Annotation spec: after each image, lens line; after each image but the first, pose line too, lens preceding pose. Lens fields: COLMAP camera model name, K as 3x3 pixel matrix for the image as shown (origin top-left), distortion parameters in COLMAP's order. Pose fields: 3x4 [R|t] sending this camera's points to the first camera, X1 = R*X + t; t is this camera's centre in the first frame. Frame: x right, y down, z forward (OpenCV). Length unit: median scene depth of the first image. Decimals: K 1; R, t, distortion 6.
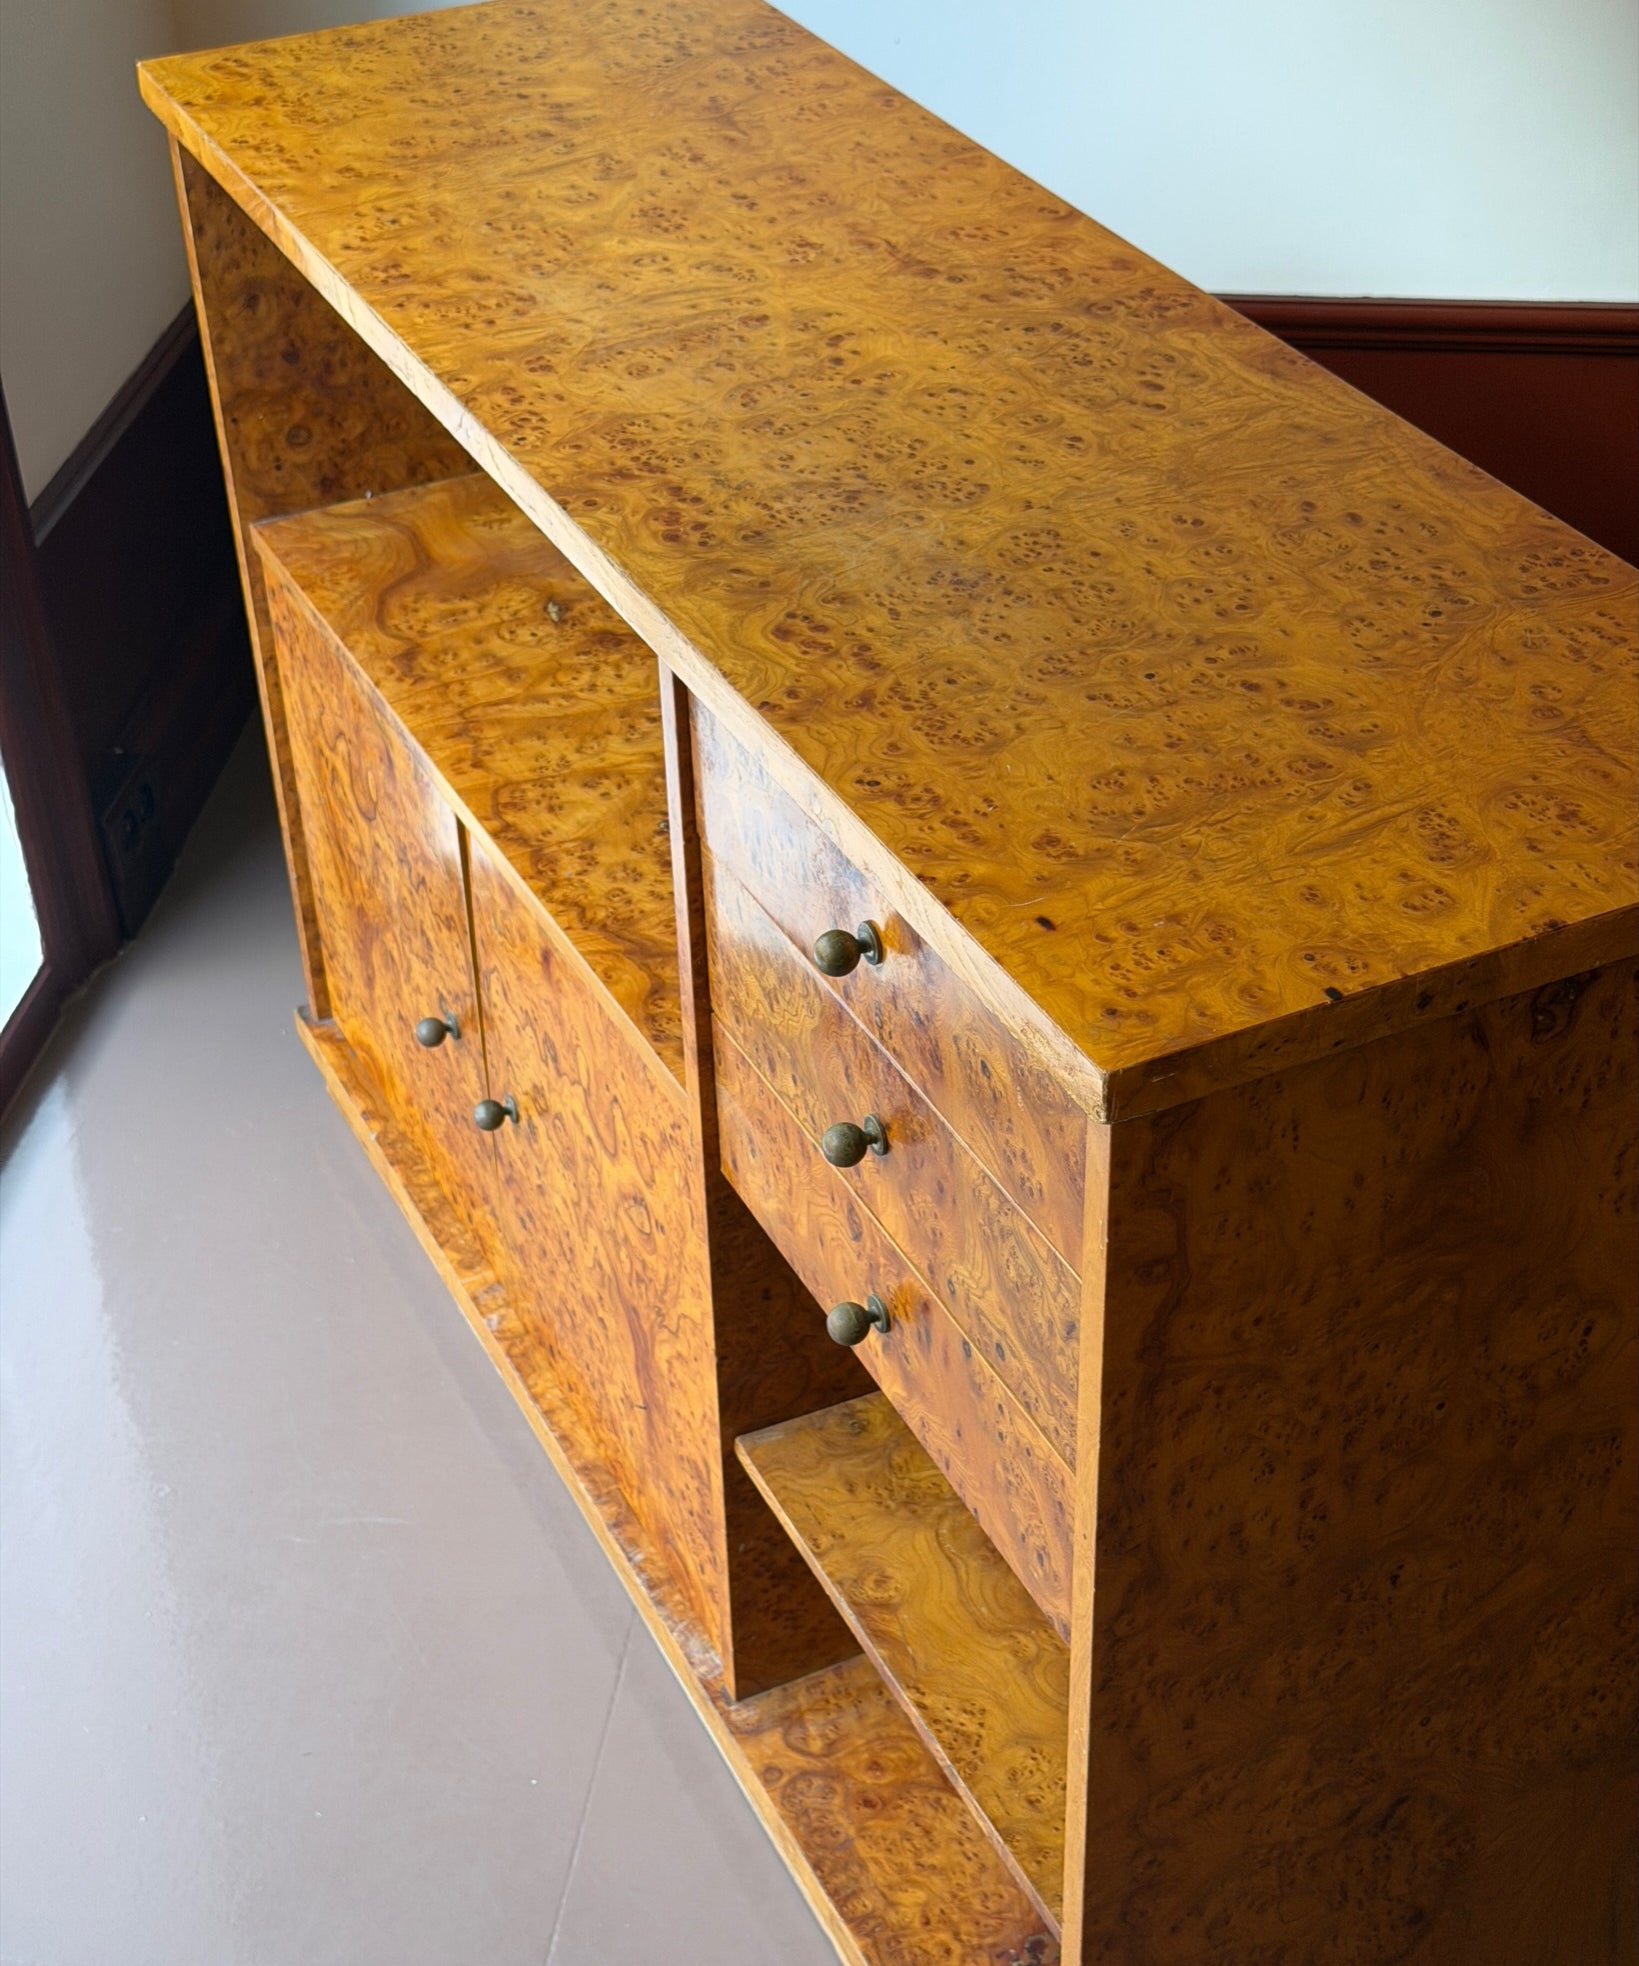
lens RADIAL K [[3002.6, 0, 819.5], [0, 3002.6, 983.0], [0, 0, 1]] dist [0.131636, -0.003448]
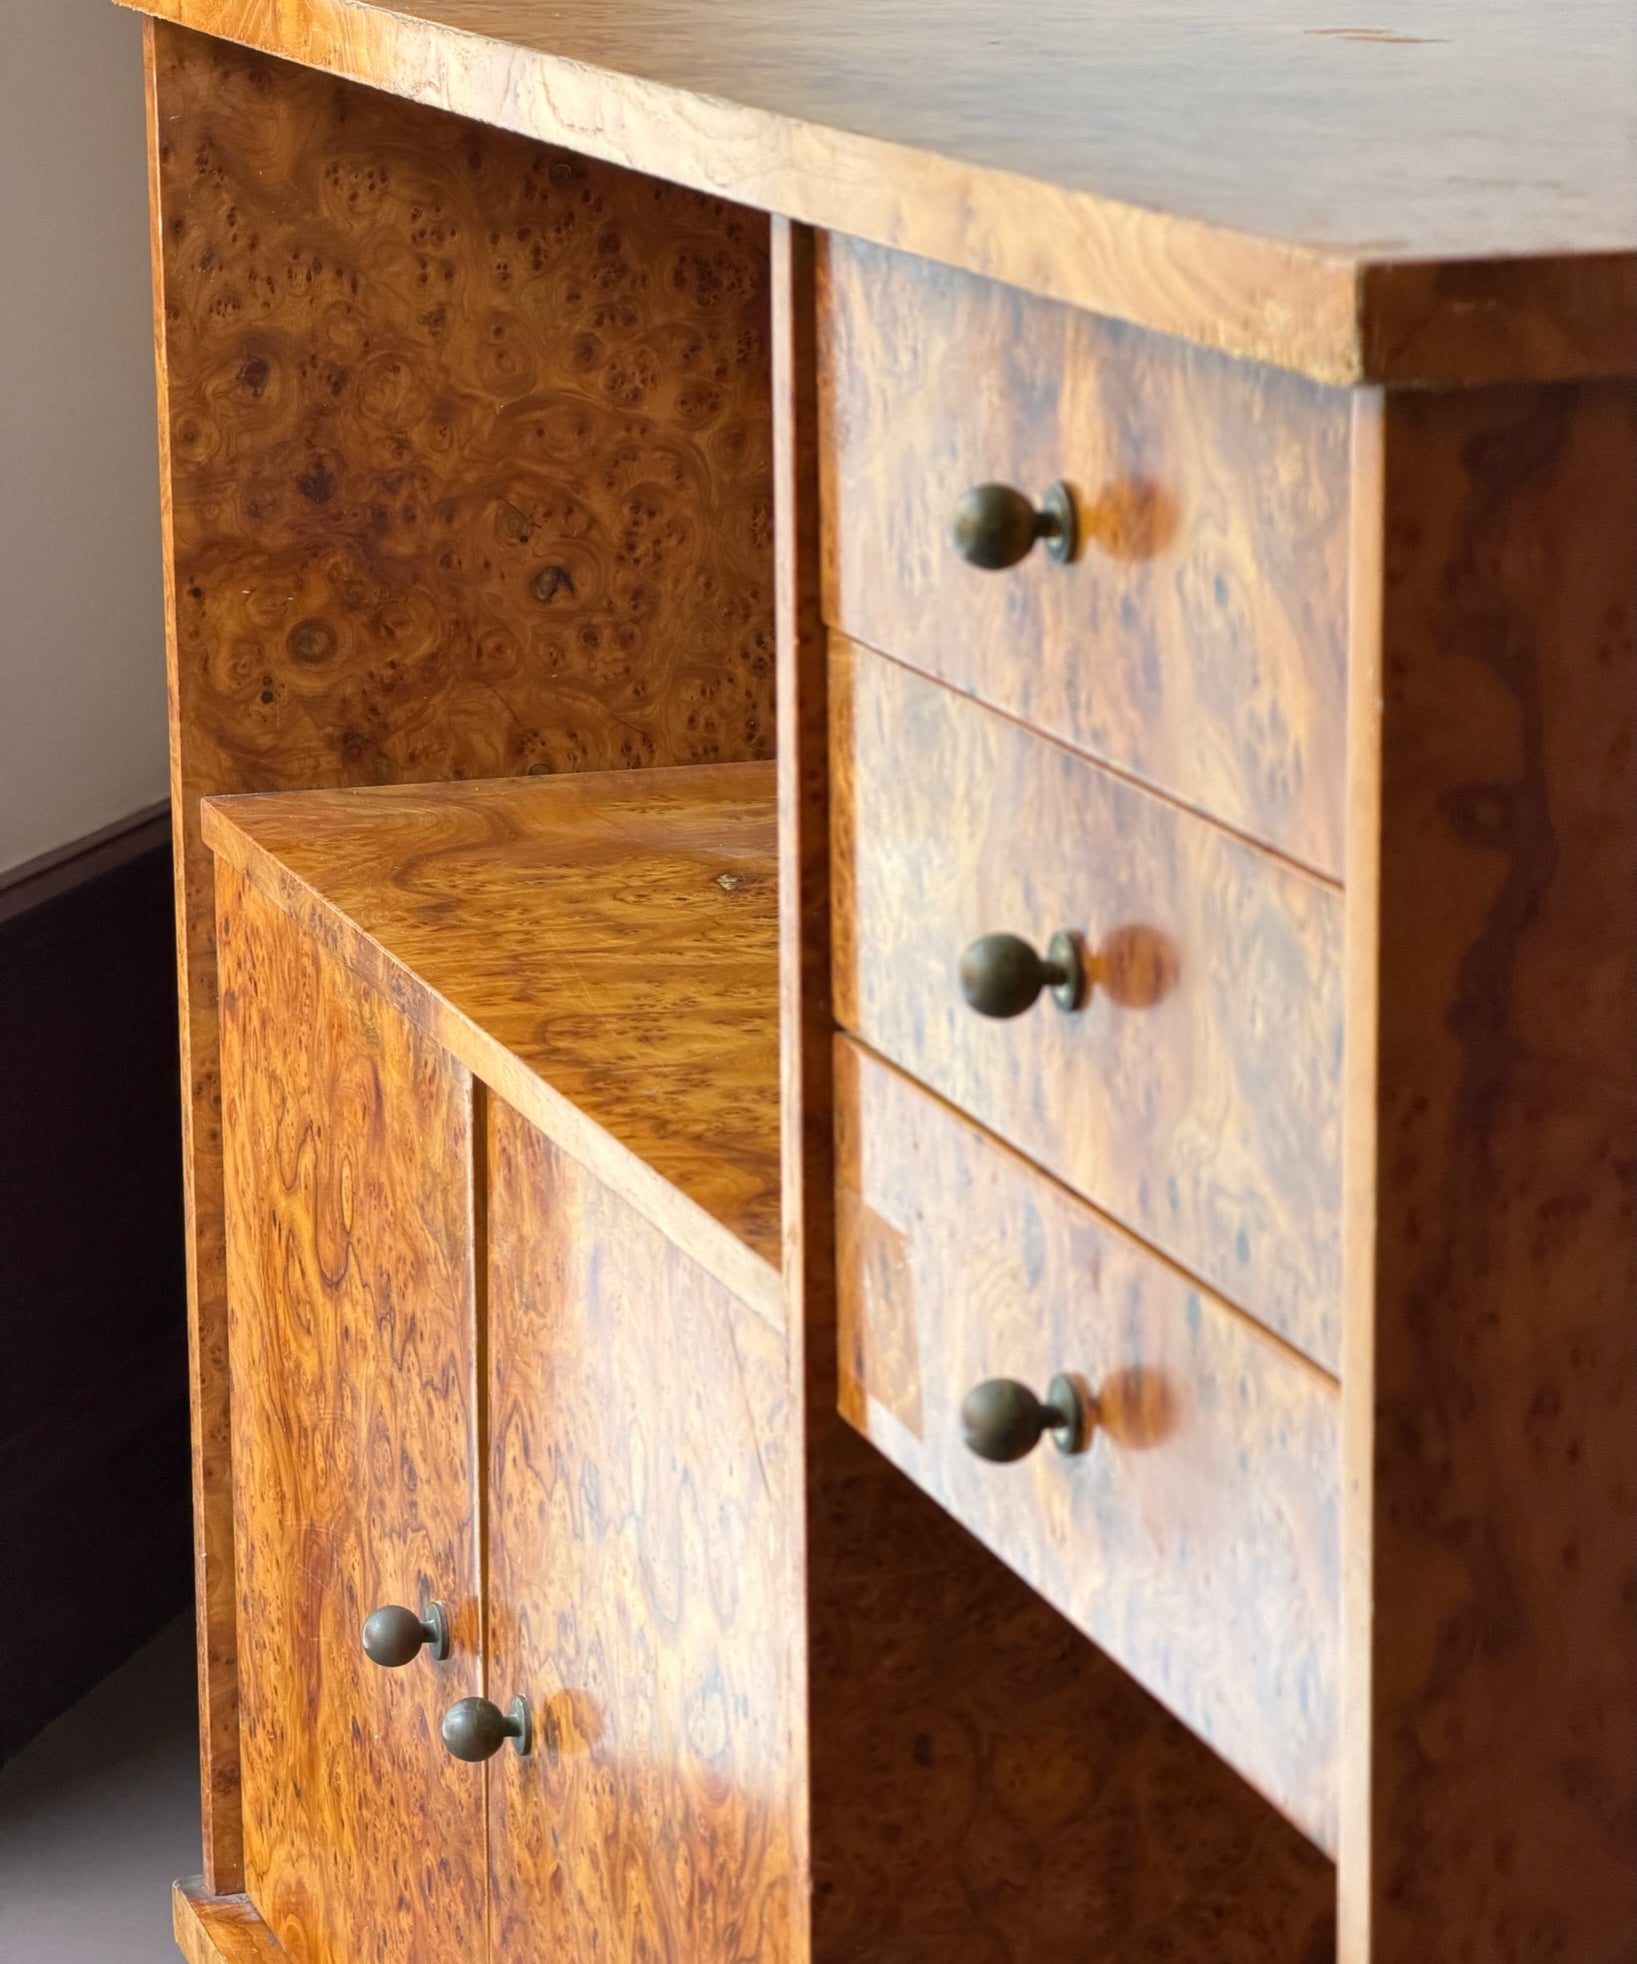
lens RADIAL K [[6503.1, 0, 818.5], [0, 6503.1, 982.0], [0, 0, 1]] dist [0.106126, 3.296613]
pose [[0.987724, 0.049290, -0.148226, 0.094966], [-0.103357, 0.917715, -0.383558, 0.322676], [0.117123, 0.394169, 0.911544, -0.017610]]
